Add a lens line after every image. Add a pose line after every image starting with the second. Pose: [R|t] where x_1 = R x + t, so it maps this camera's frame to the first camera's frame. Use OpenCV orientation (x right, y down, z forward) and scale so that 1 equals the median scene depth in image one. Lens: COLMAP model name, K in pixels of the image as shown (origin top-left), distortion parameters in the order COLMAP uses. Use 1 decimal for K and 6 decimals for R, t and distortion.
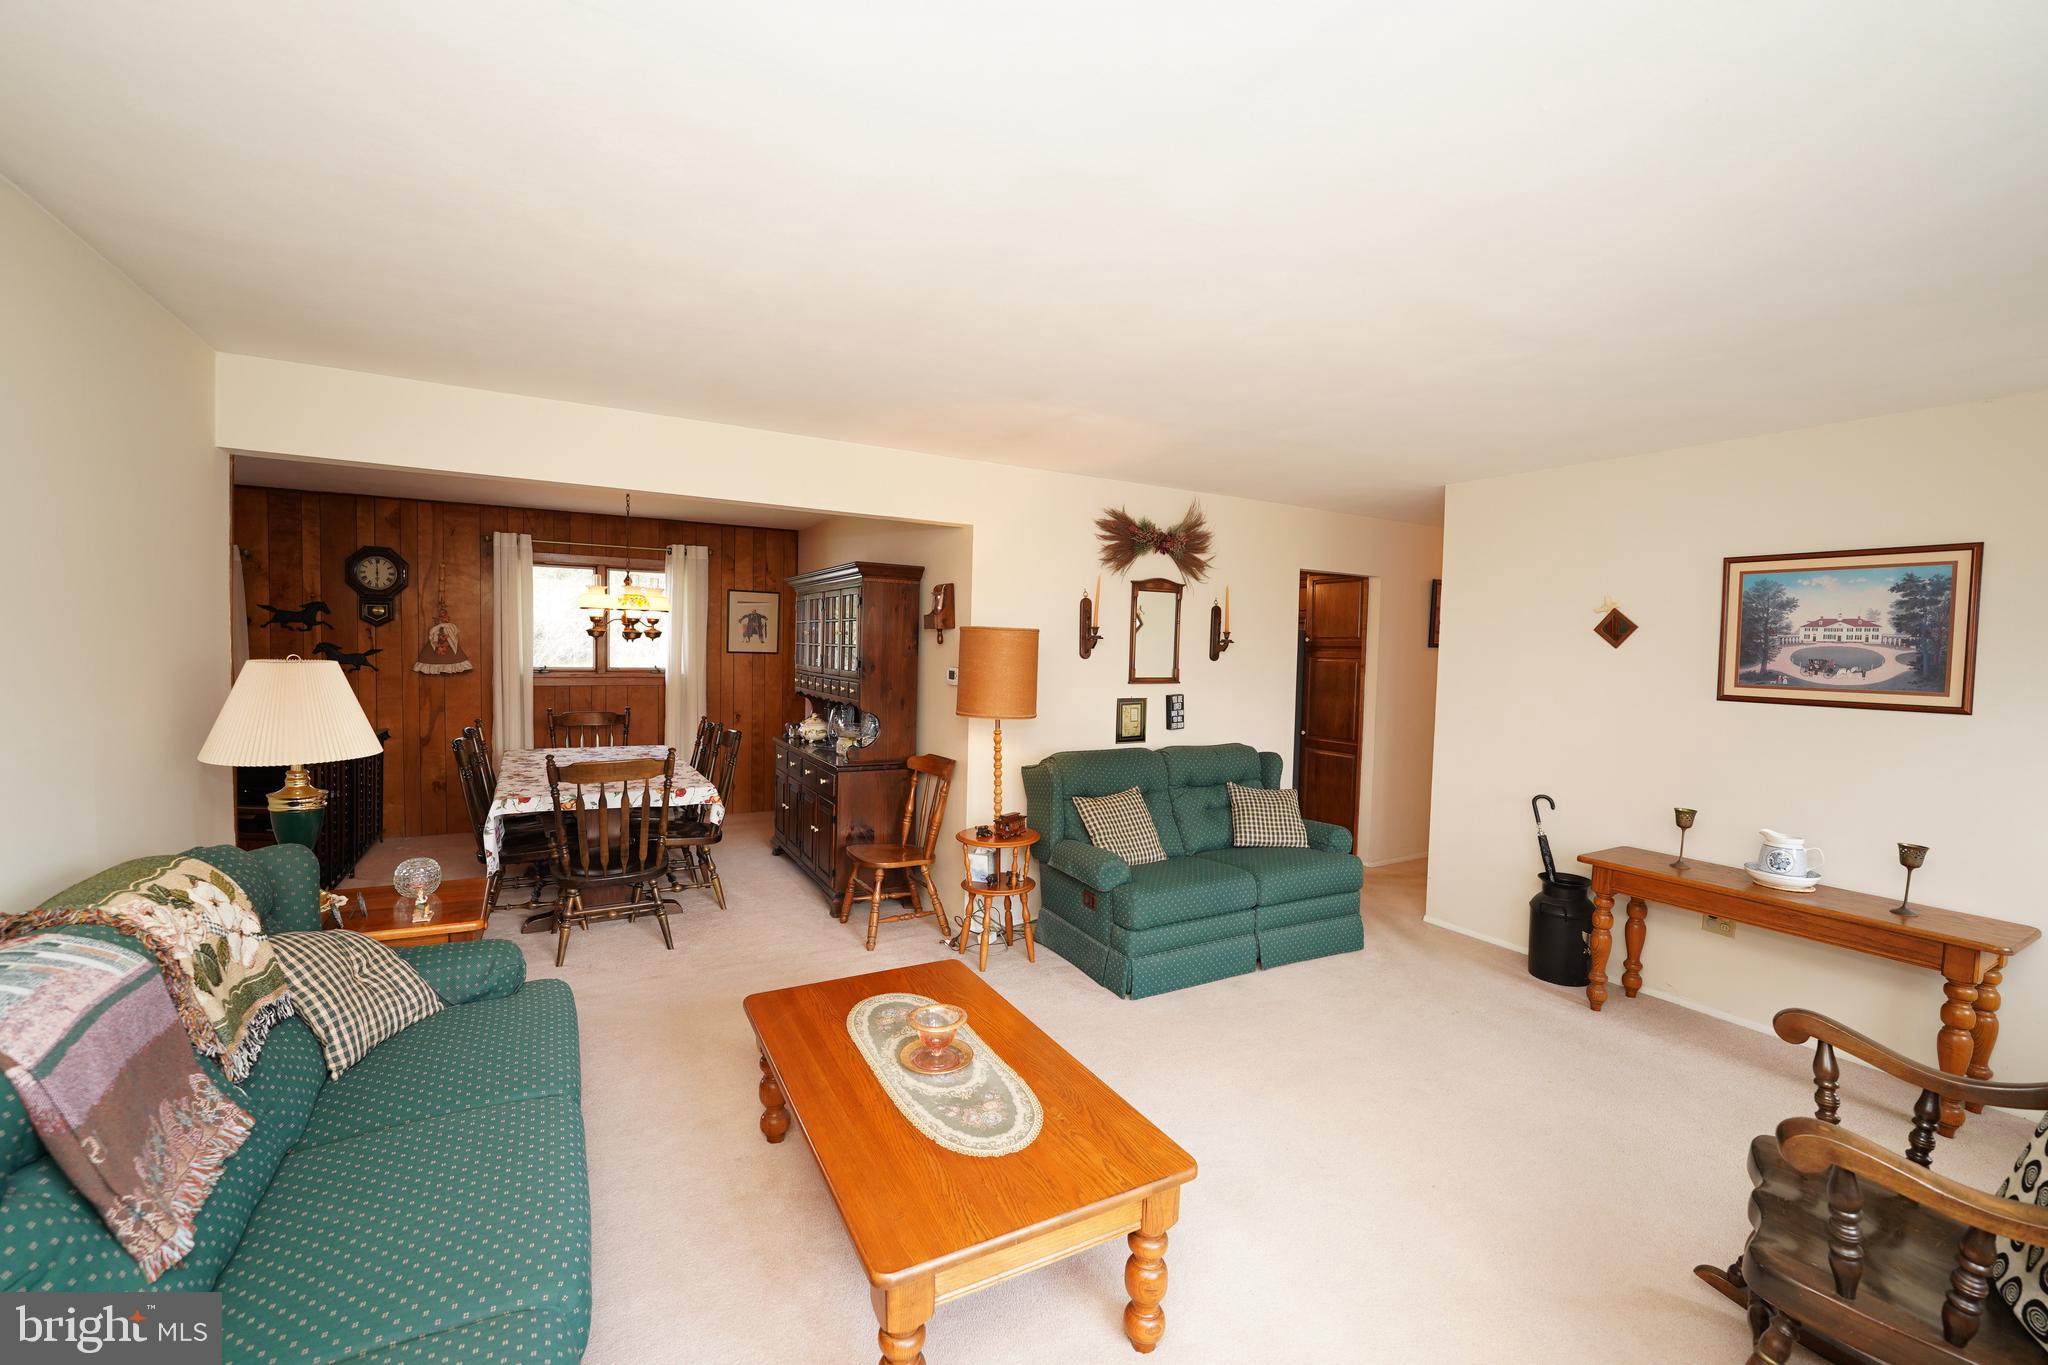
lens RADIAL K [[835.9, 0, 1021.5], [0, 835.9, 685.9], [0, 0, 1]] dist [-0.025476, 0.001118]
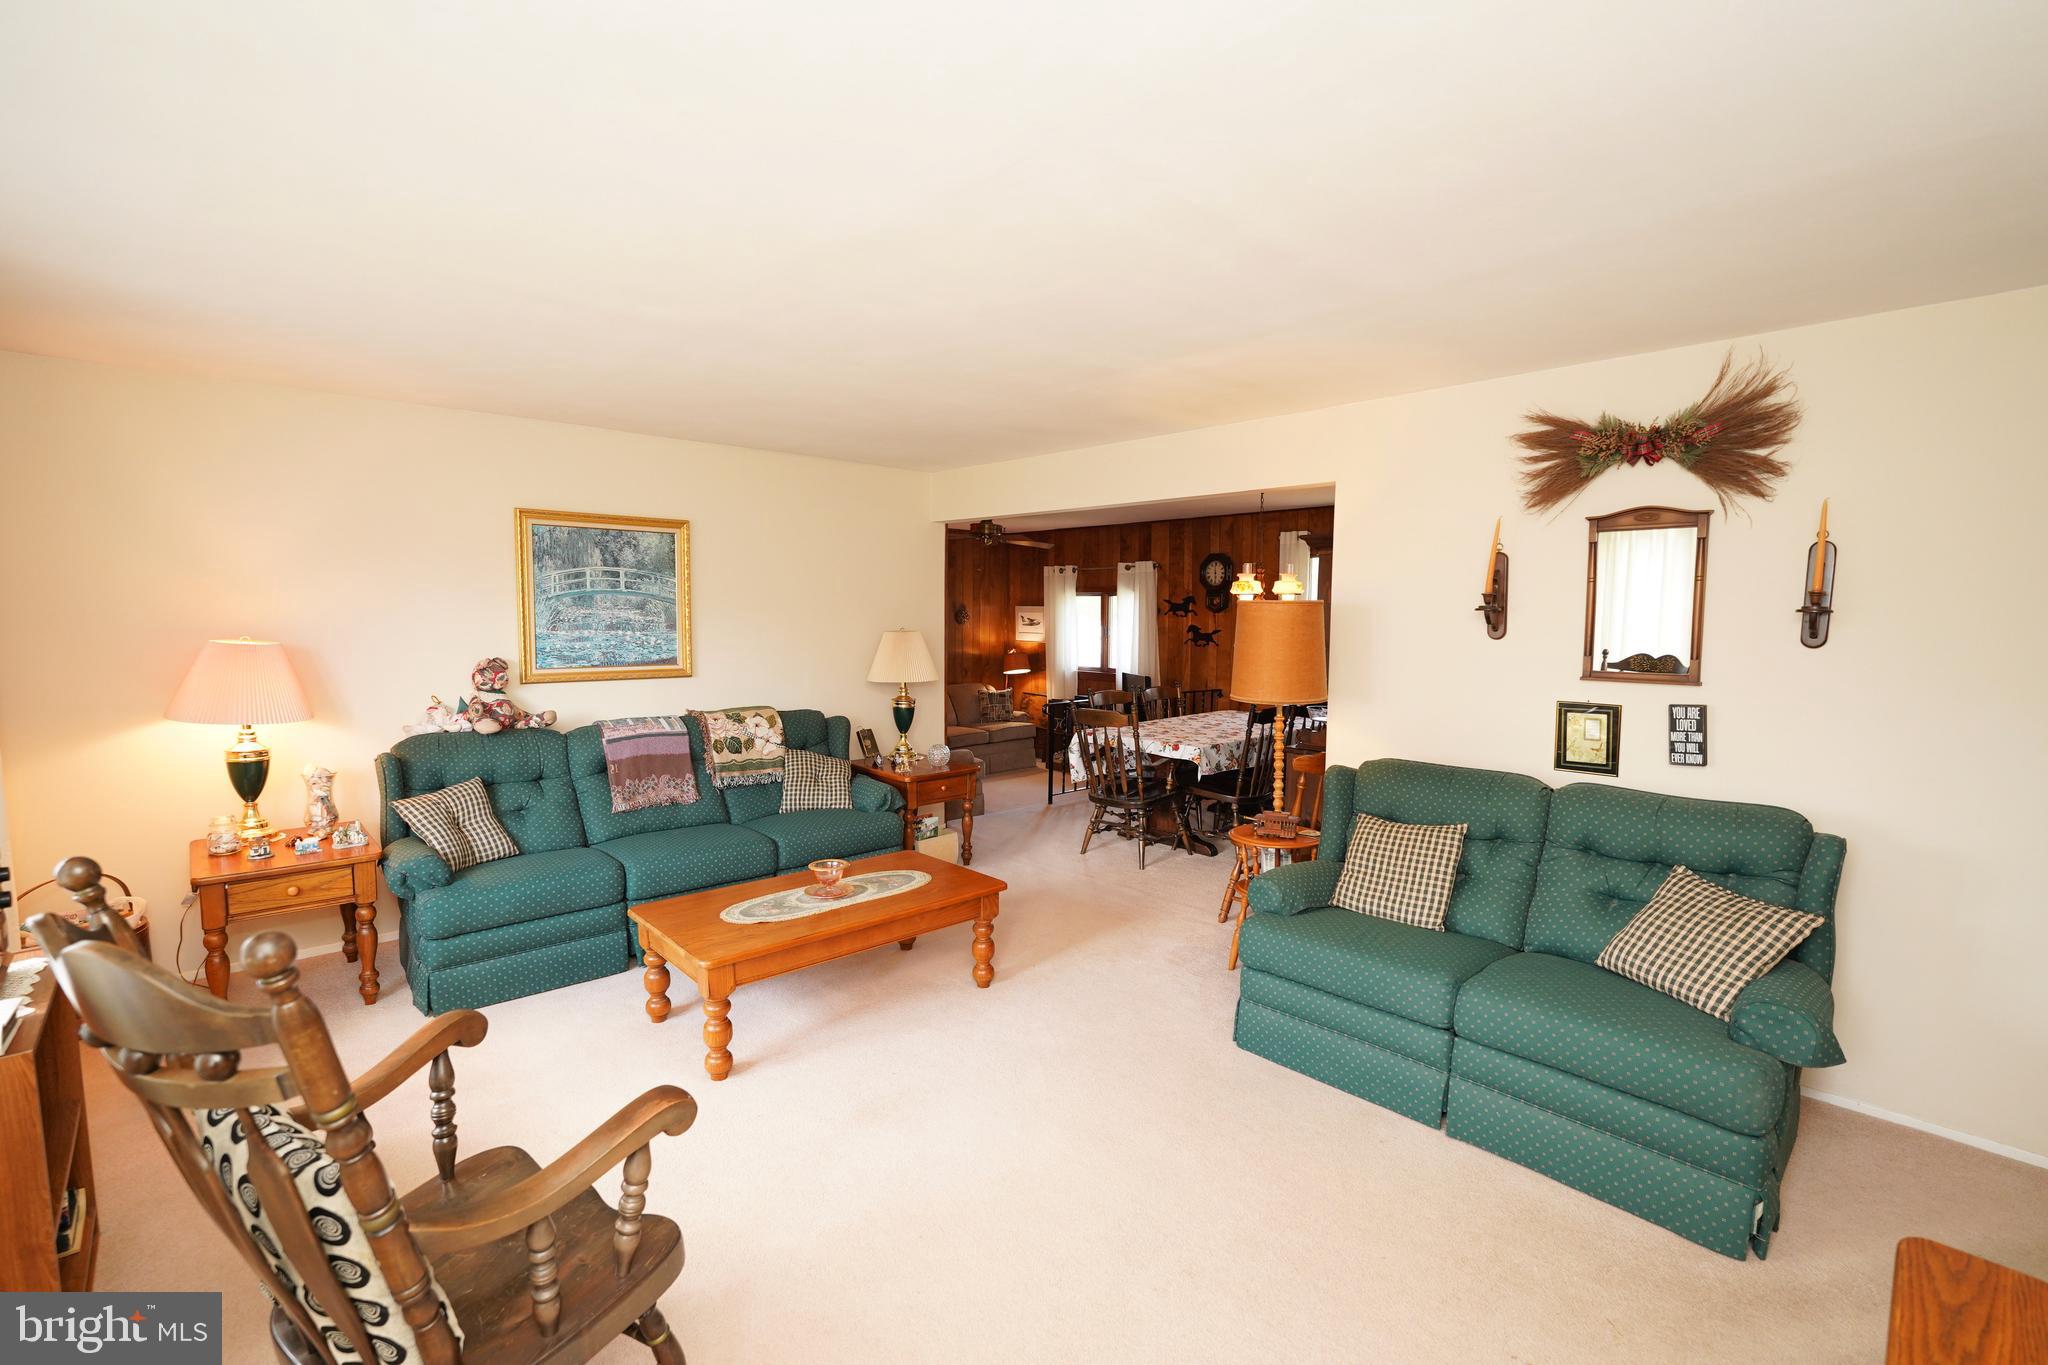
lens RADIAL K [[897.7, 0, 1024.0], [0, 897.7, 682.5], [0, 0, 1]] dist [-0.001120, -0.000130]
pose [[0.240716, 0.054945, -0.969039, 0.594806], [-0.050759, 0.997743, 0.043963, -0.007707], [0.969267, 0.038605, 0.242962, 0.361455]]
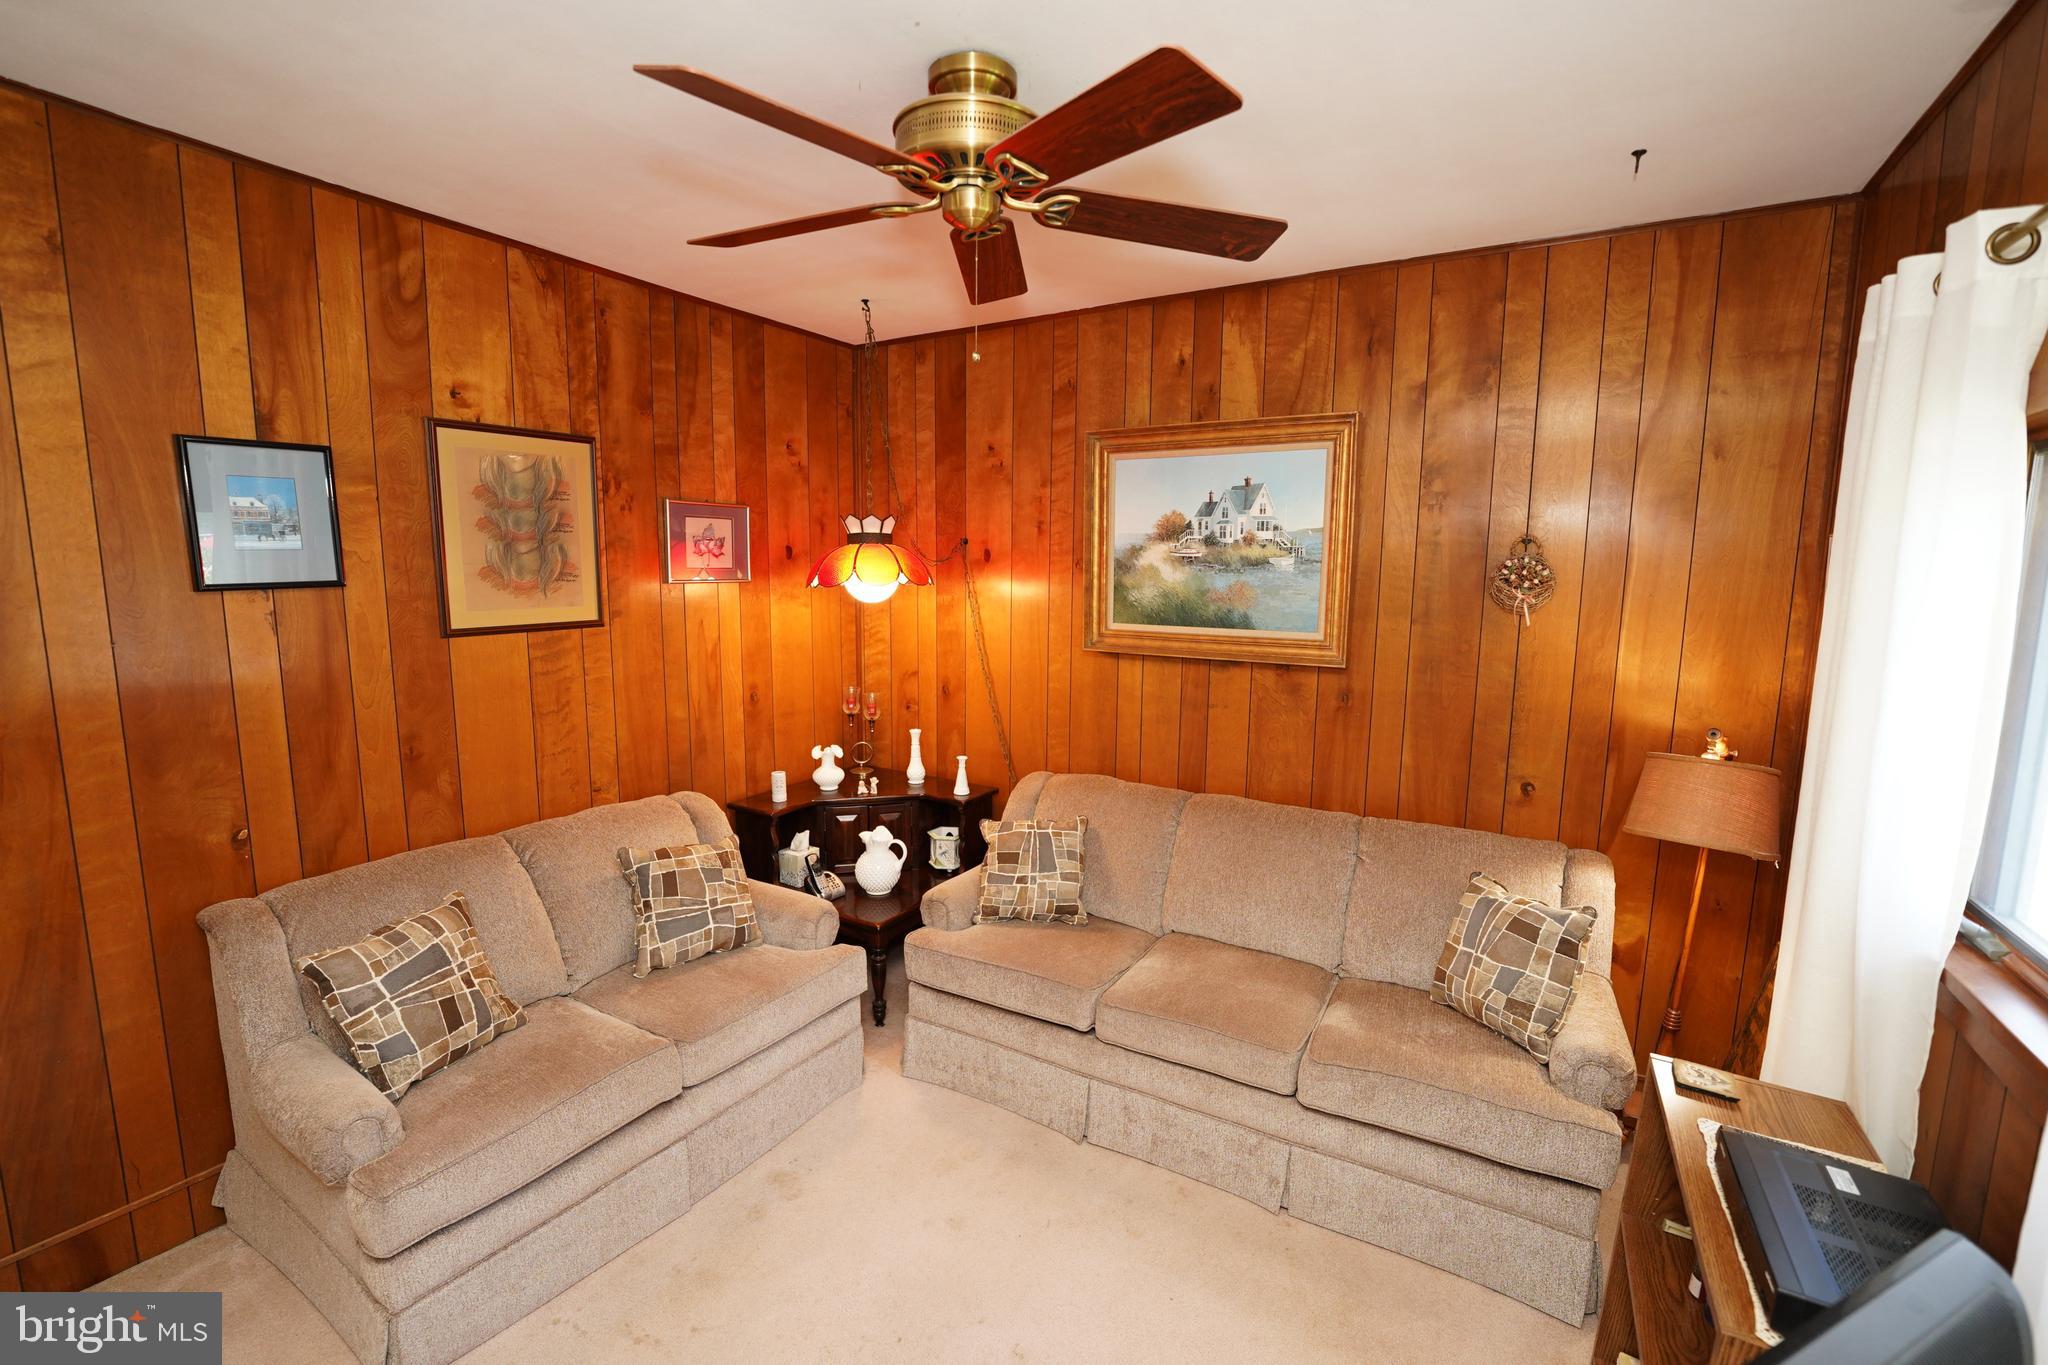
lens RADIAL K [[886.0, 0, 1024.0], [0, 886.0, 682.5], [0, 0, 1]] dist [-0.009122, 0.000112]
pose [[-0.870227, 0.030990, -0.491675, -0.761283], [-0.056152, 0.985276, 0.161486, -0.063392], [0.489440, 0.168138, -0.855674, 0.971587]]
